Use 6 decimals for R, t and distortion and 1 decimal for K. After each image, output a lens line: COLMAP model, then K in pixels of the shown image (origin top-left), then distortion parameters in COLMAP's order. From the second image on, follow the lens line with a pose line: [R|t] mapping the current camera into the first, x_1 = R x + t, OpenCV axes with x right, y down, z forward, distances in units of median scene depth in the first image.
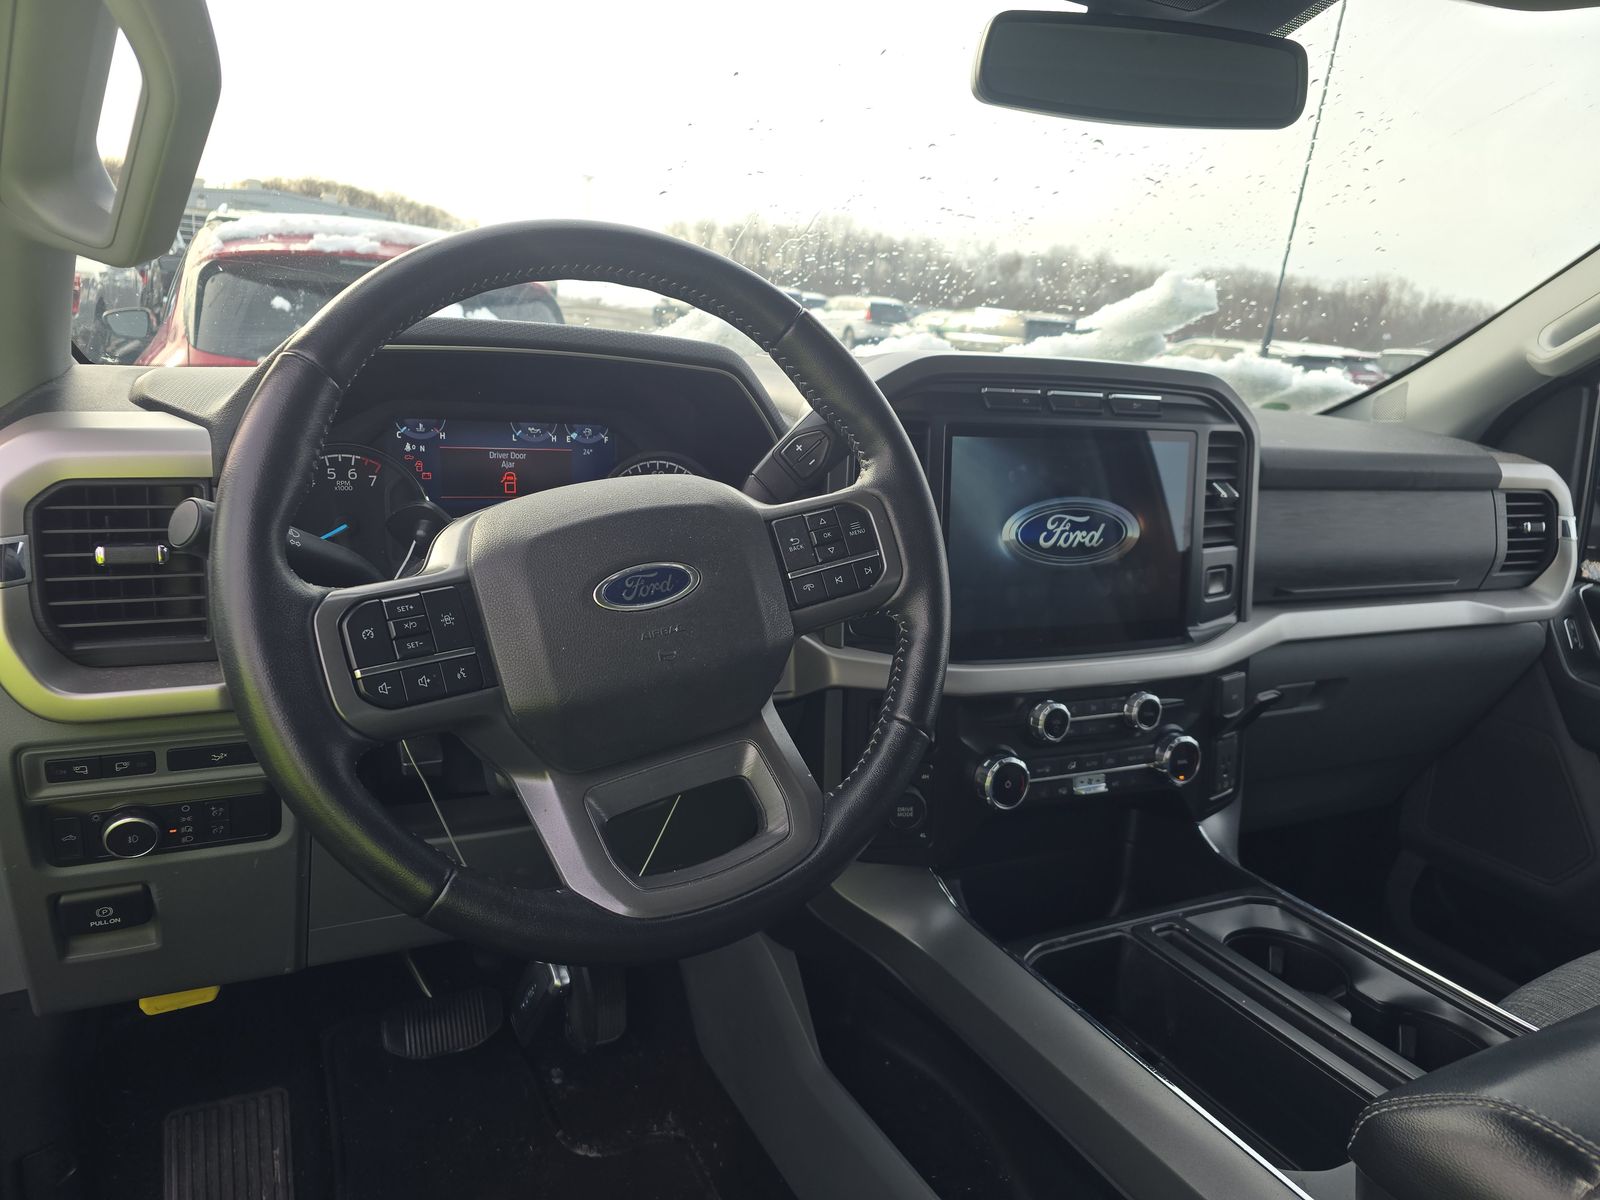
lens RADIAL K [[1124.0, 0, 800.0], [0, 1124.0, 600.0], [0, 0, 1]] dist [-0.004282, -0.001602]
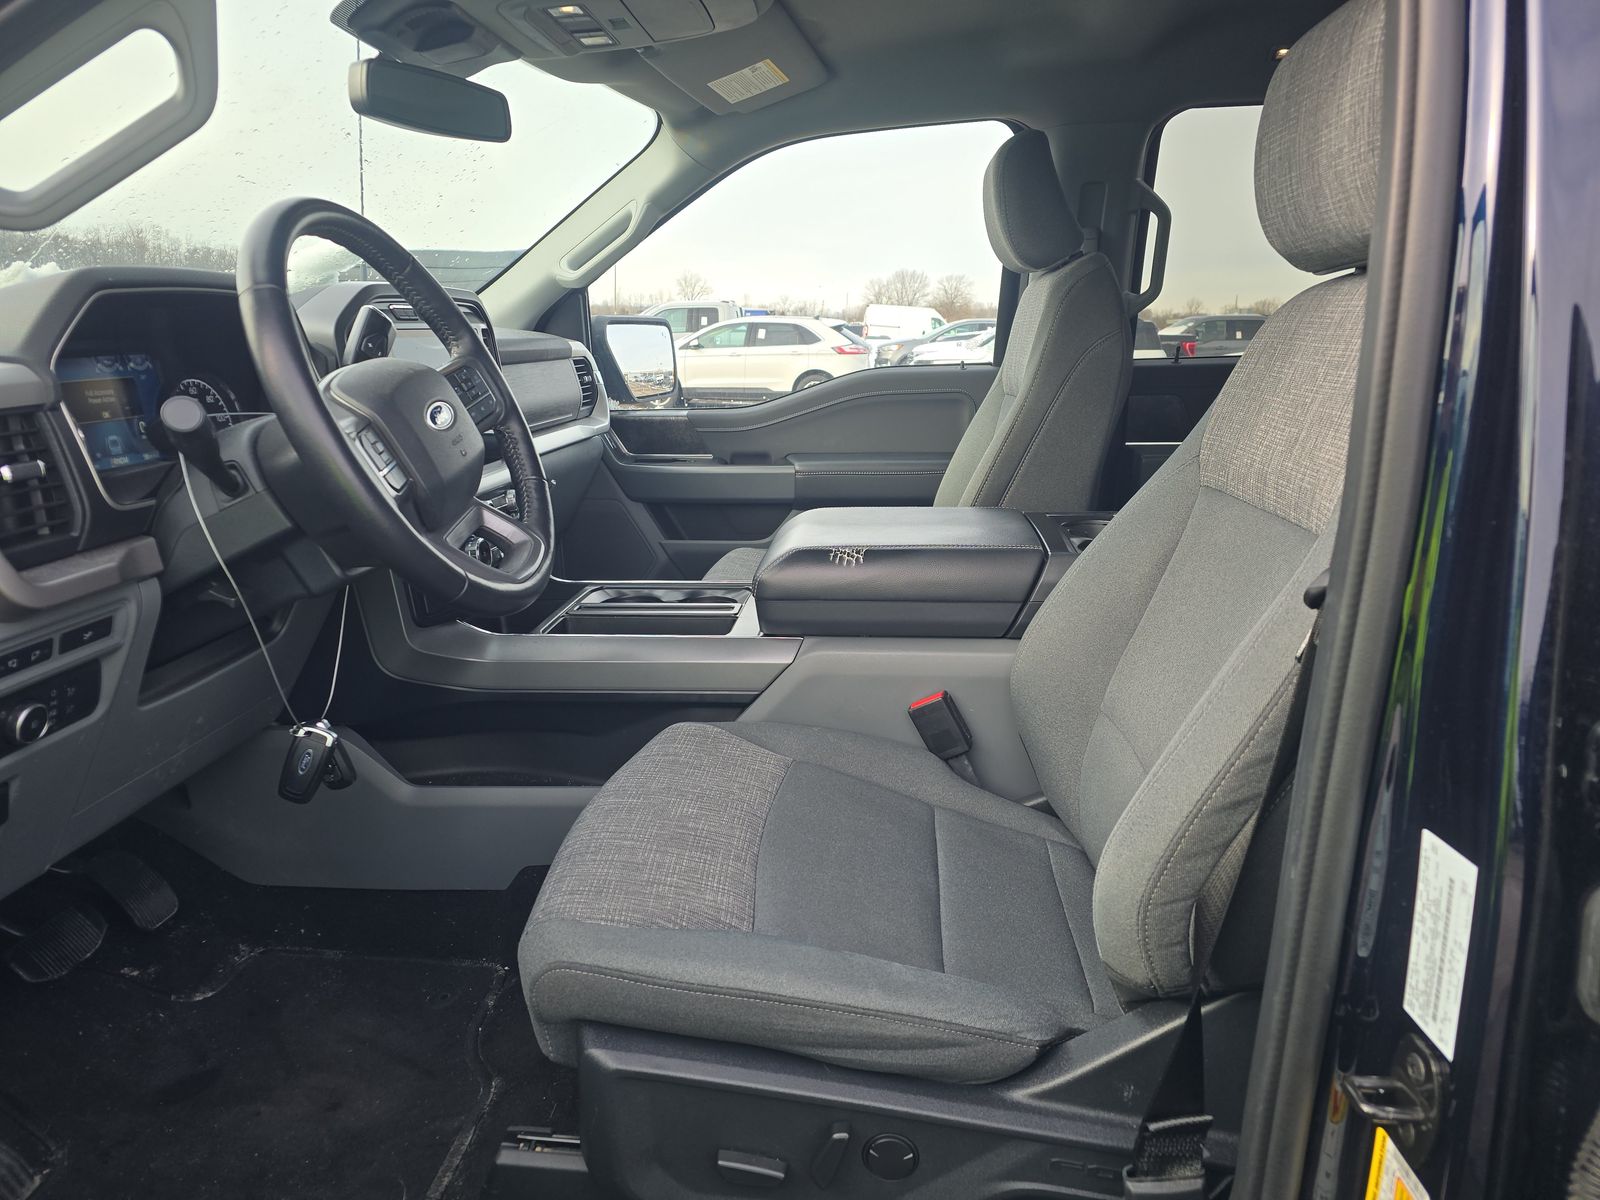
lens RADIAL K [[1144.6, 0, 796.3], [0, 1144.6, 588.5], [0, 0, 1]] dist [0.075662, -0.065176]
pose [[0.526282, -0.261076, 0.809238, -0.674558], [0.241992, 0.958330, 0.151798, 0.051295], [-0.815148, 0.115940, 0.567531, -0.207080]]
